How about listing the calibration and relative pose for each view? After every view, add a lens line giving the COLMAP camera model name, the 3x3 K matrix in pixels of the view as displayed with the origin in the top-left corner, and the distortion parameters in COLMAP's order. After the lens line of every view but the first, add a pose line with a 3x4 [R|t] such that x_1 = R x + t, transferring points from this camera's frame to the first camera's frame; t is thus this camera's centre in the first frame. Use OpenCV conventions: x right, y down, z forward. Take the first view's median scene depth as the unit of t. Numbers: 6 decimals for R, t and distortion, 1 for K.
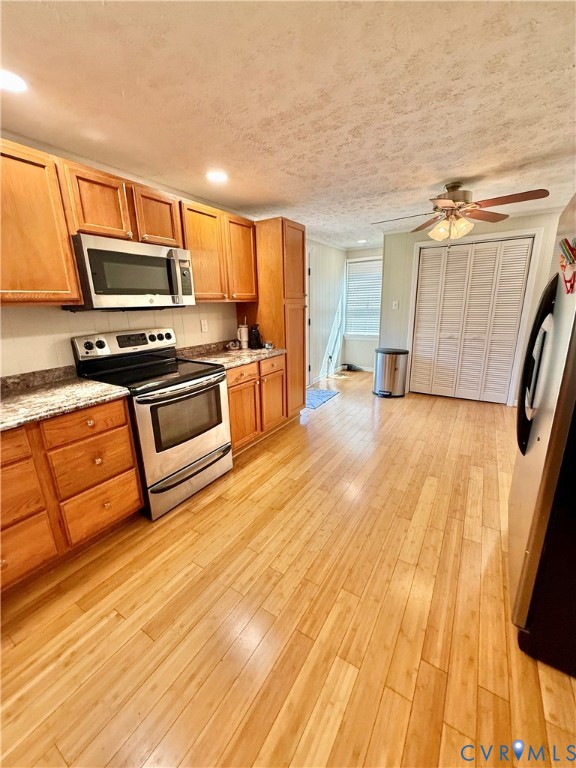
lens RADIAL K [[305.5, 0, 289.1], [0, 305.5, 380.7], [0, 0, 1]] dist [-0.003303, 0.000005]
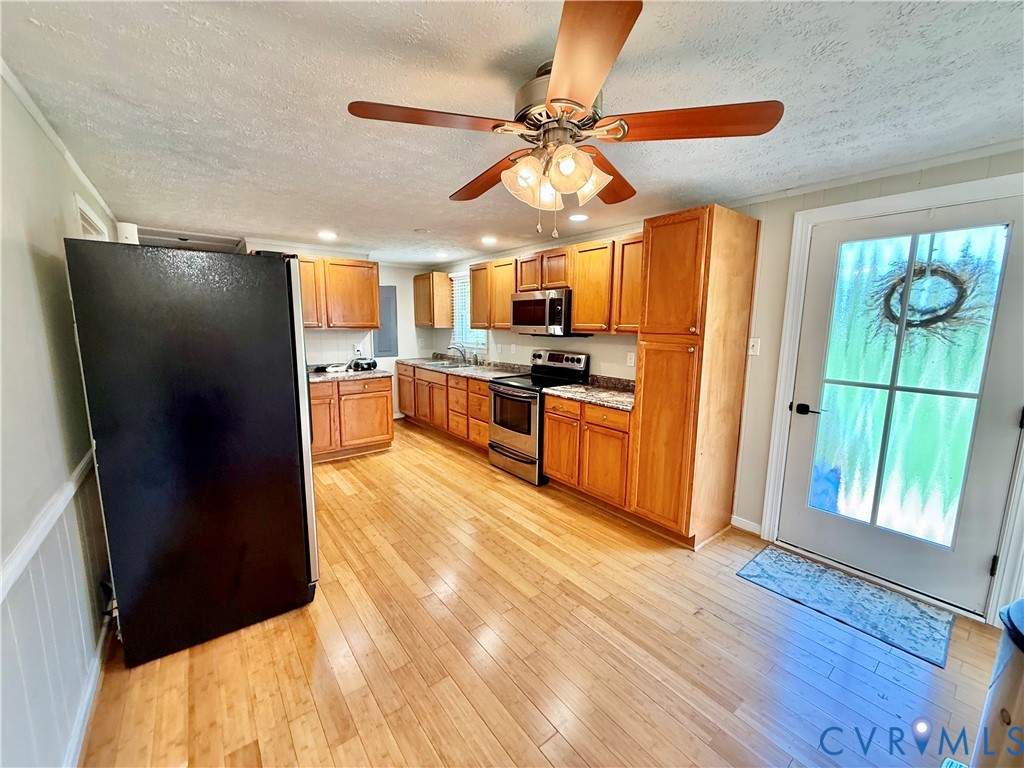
lens RADIAL K [[407.3, 0, 509.4], [0, 407.3, 384.6], [0, 0, 1]] dist [-0.003303, 0.000005]
pose [[-0.341810, 0.157488, -0.926479, 1.409119], [-0.238228, 0.939136, 0.247530, -0.474401], [0.909073, 0.305322, -0.283488, 1.538777]]
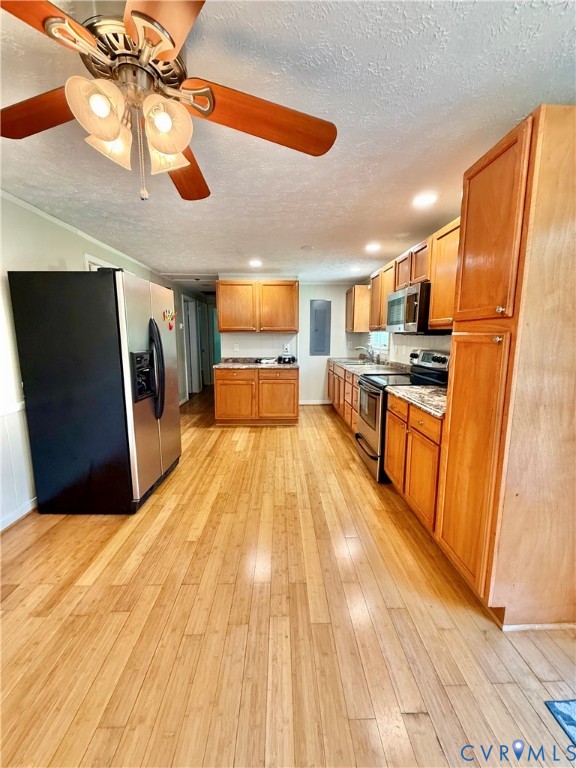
lens RADIAL K [[305.5, 0, 288.3], [0, 305.5, 381.5], [0, 0, 1]] dist [-0.003303, 0.000005]
pose [[-0.832810, 0.101224, -0.544225, 0.791088], [-0.124042, 0.924013, 0.361682, -0.494321], [0.539482, 0.368719, -0.756971, 1.927306]]
